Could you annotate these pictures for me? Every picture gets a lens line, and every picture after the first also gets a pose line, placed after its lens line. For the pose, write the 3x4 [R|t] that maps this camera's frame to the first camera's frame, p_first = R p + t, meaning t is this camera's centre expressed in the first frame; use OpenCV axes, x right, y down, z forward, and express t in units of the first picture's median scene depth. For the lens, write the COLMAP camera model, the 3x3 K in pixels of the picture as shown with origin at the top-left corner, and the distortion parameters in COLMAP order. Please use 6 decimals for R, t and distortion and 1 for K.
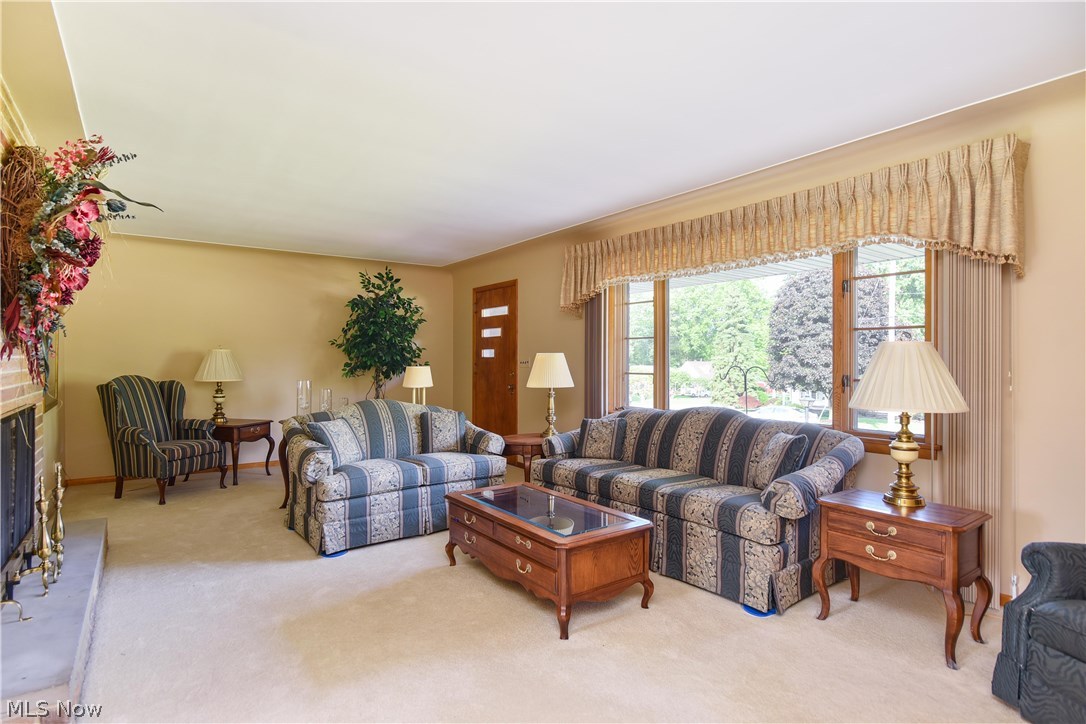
lens RADIAL K [[584.1, 0, 543.0], [0, 584.1, 362.0], [0, 0, 1]] dist [-0.001085, -0.000171]
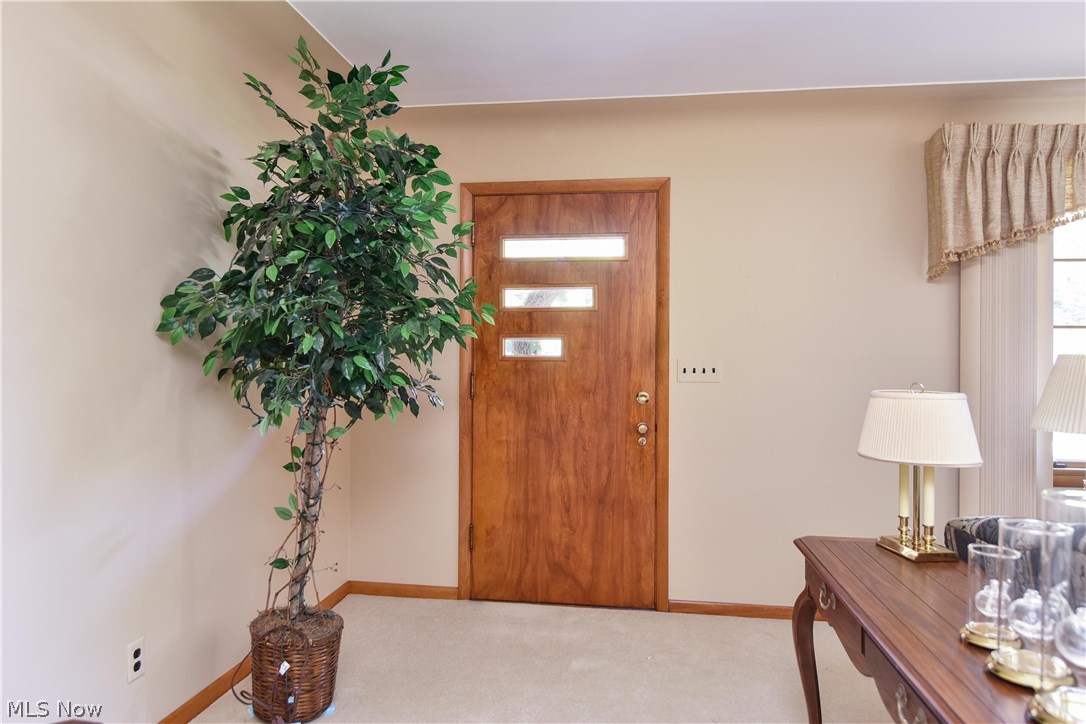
lens RADIAL K [[701.5, 0, 543.0], [0, 701.5, 362.0], [0, 0, 1]] dist [0.003073, 0.001034]
pose [[0.692800, 0.003402, 0.721122, -0.429802], [-0.008784, 0.999954, 0.003722, -0.006203], [-0.721077, -0.008913, 0.692798, 0.628500]]
